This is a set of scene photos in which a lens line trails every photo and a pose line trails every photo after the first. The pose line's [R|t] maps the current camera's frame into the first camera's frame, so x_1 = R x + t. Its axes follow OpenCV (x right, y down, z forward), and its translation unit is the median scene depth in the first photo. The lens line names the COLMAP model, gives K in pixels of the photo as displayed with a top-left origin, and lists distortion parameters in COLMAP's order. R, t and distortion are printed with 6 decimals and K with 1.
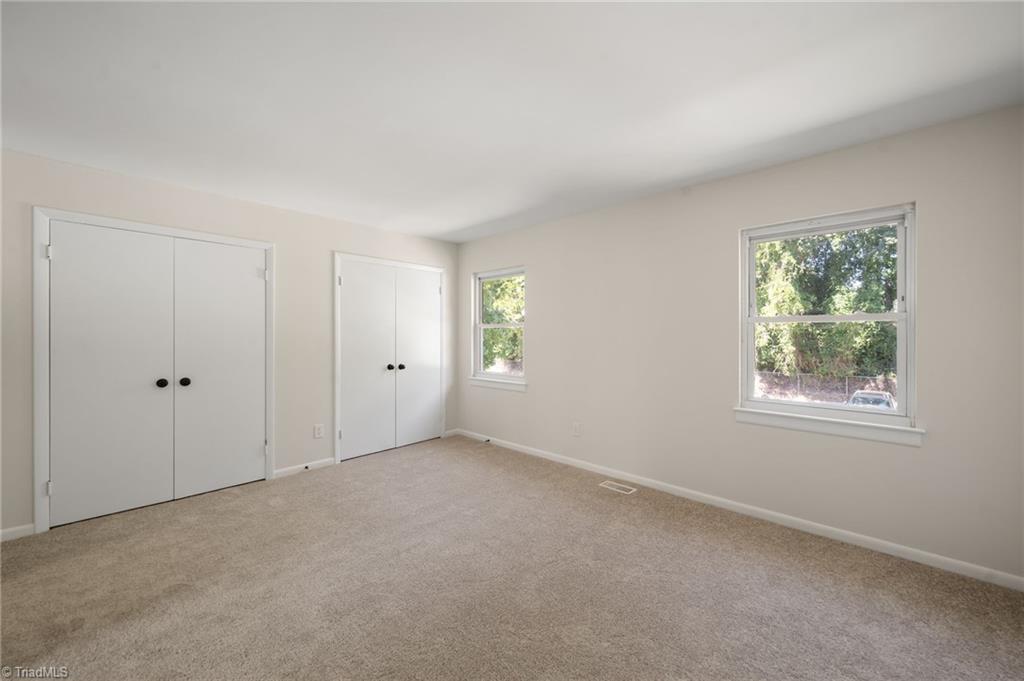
lens RADIAL K [[389.6, 0, 519.9], [0, 389.6, 336.3], [0, 0, 1]] dist [0.002979, -0.000043]
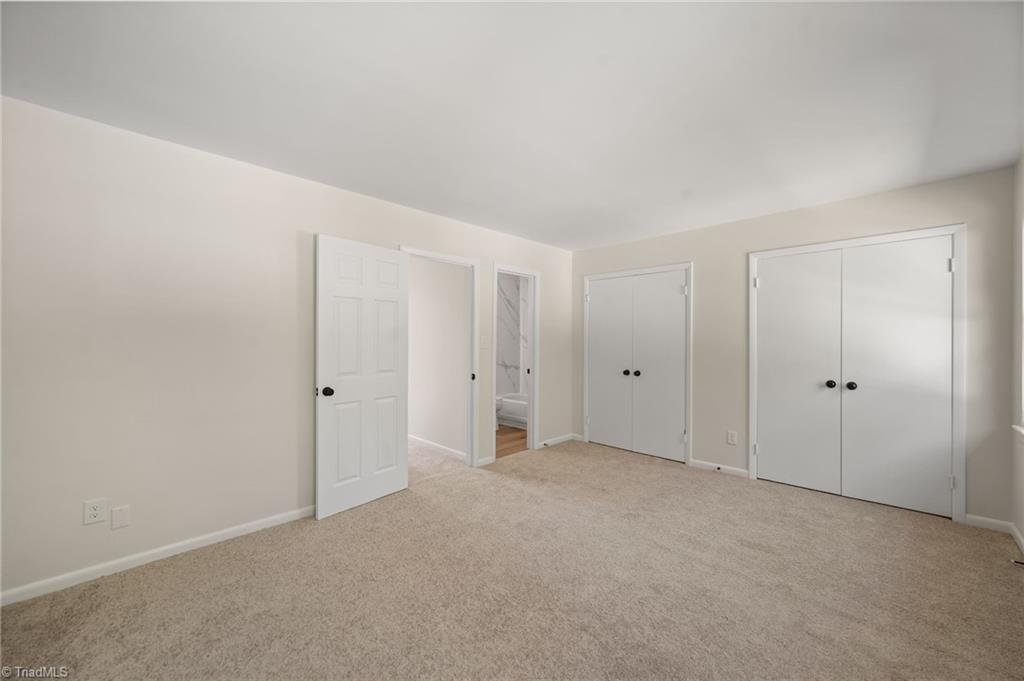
lens RADIAL K [[389.6, 0, 520.7], [0, 389.6, 338.9], [0, 0, 1]] dist [0.002979, -0.000043]
pose [[-0.017172, -0.002747, -0.999849, 0.515829], [-0.000138, 0.999996, -0.002745, -0.007235], [0.999853, 0.000091, -0.017172, 0.497458]]
